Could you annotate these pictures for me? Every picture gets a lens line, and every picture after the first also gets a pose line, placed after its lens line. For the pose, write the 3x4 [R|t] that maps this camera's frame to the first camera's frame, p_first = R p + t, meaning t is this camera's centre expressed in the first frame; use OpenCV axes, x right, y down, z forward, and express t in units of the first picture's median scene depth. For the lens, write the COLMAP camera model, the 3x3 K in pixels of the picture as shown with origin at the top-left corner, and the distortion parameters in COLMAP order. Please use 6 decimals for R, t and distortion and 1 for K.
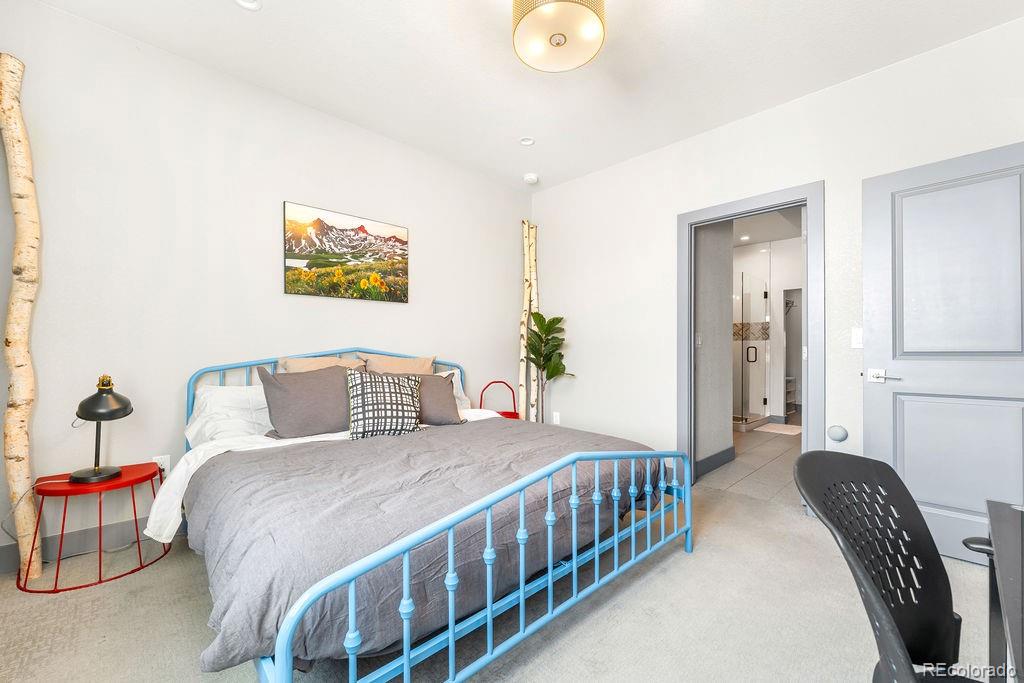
lens RADIAL K [[419.1, 0, 508.5], [0, 419.1, 340.0], [0, 0, 1]] dist [0.000631, -0.000234]
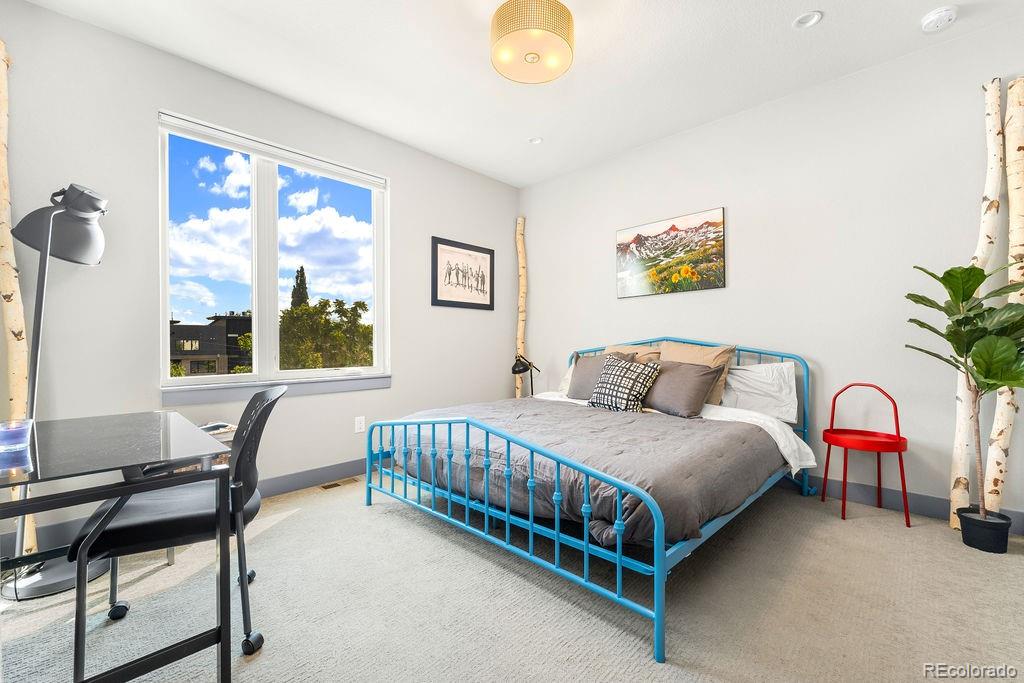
lens RADIAL K [[419.1, 0, 508.5], [0, 419.1, 340.0], [0, 0, 1]] dist [0.000631, -0.000234]
pose [[0.039002, -0.004492, -0.999229, 0.715804], [0.041884, 0.999118, -0.002857, 0.011646], [0.998361, -0.041740, 0.039156, 0.510487]]
